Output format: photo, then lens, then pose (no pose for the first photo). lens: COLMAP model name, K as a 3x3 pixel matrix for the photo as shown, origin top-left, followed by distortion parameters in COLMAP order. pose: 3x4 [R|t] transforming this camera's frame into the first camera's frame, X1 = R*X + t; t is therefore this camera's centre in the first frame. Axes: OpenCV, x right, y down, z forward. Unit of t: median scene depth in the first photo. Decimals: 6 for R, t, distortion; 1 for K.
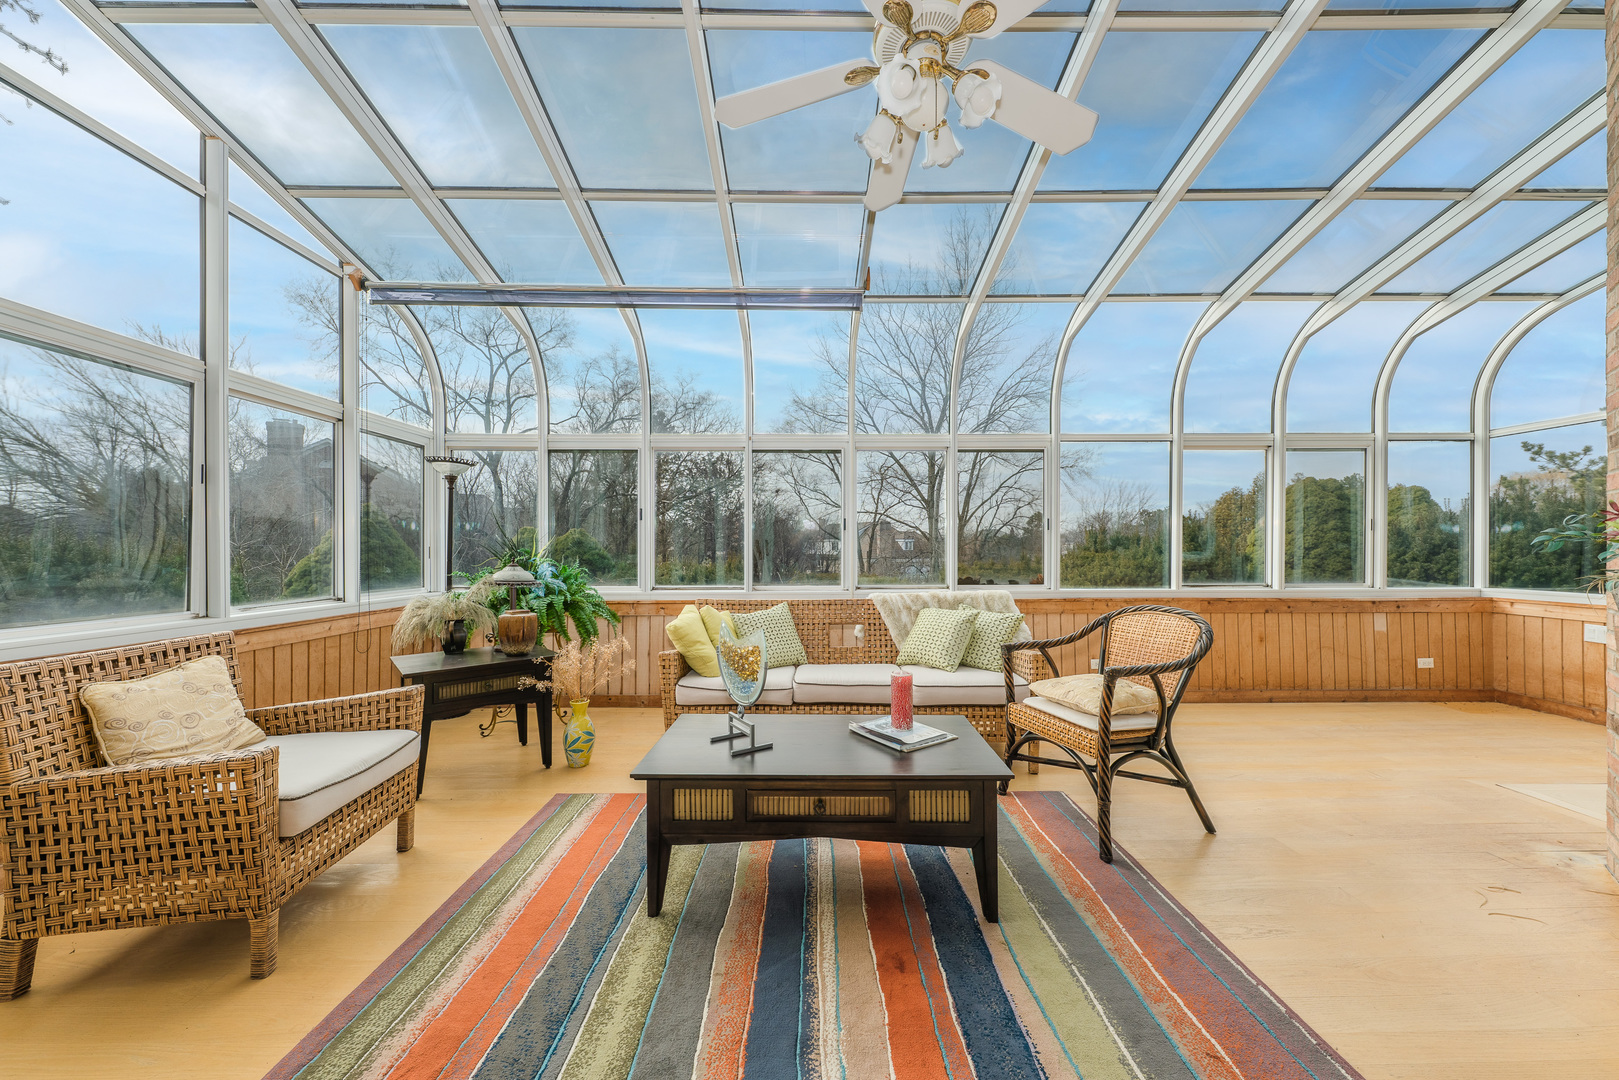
lens RADIAL K [[571.2, 0, 806.7], [0, 571.2, 545.6], [0, 0, 1]] dist [-0.000132, 0.000103]
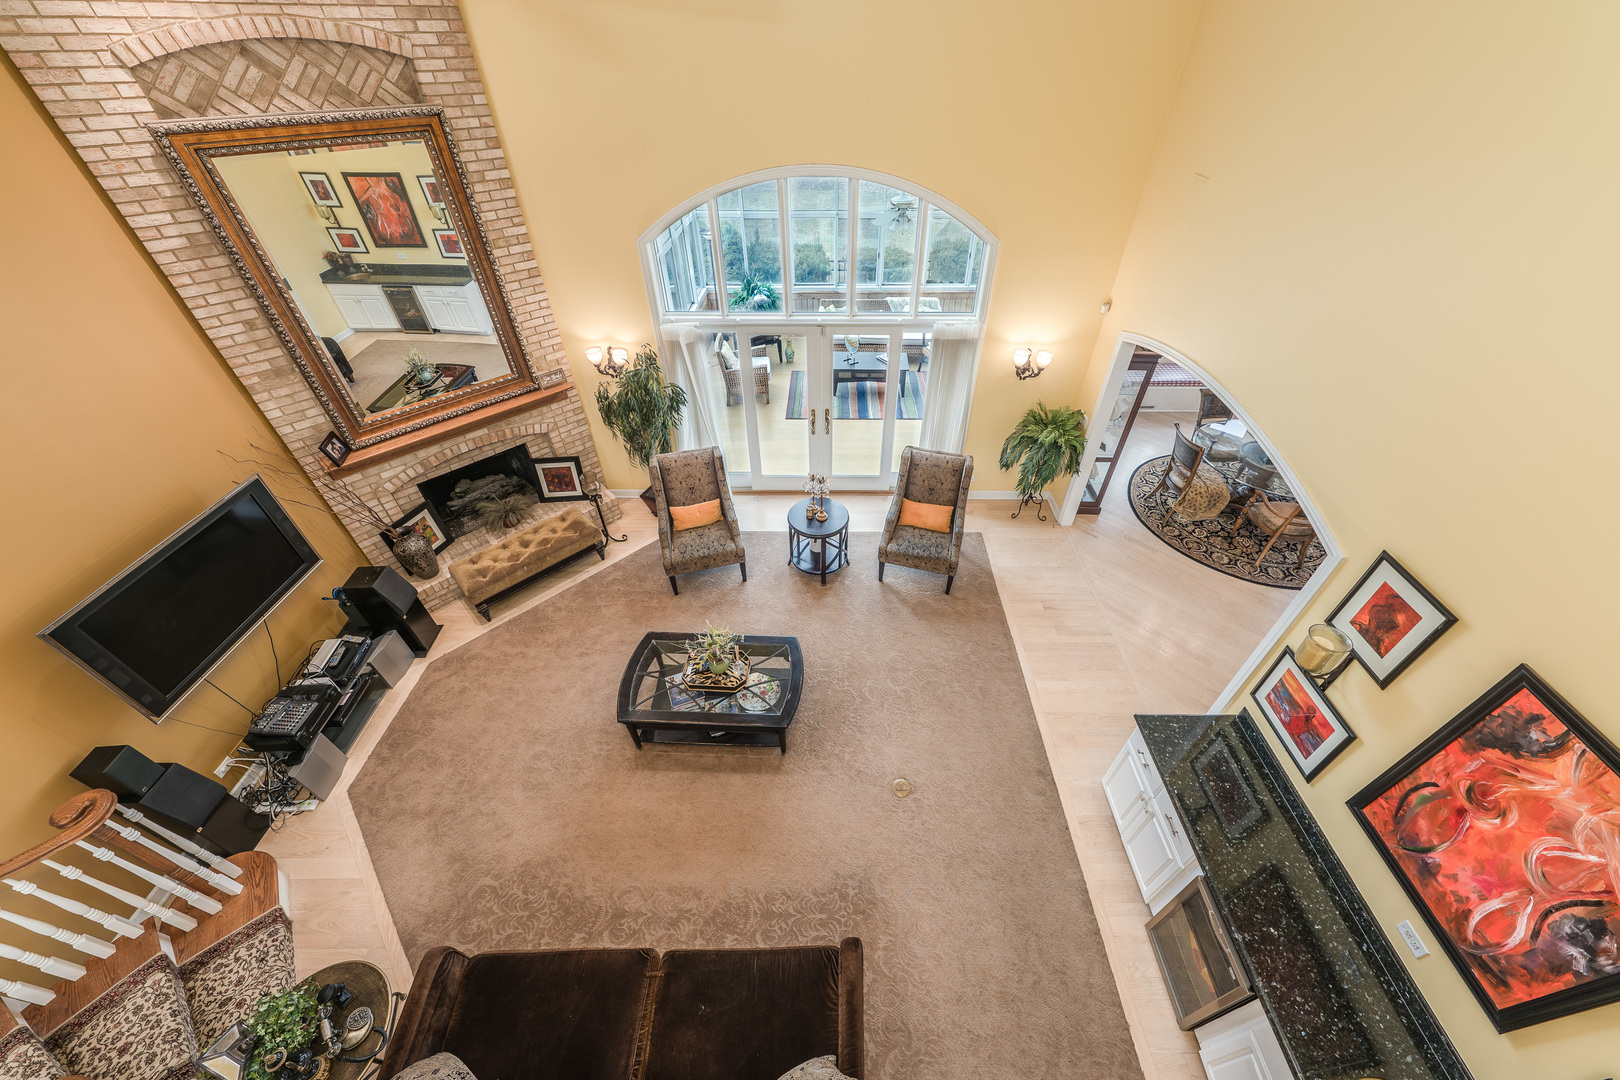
lens RADIAL K [[571.6, 0, 812.5], [0, 571.6, 528.9], [0, 0, 1]] dist [-0.000132, 0.000103]
pose [[0.999378, 0.004536, -0.034979, -0.266519], [0.019412, 0.757262, 0.652822, -1.644967], [0.029450, -0.653095, 0.756703, -3.358999]]
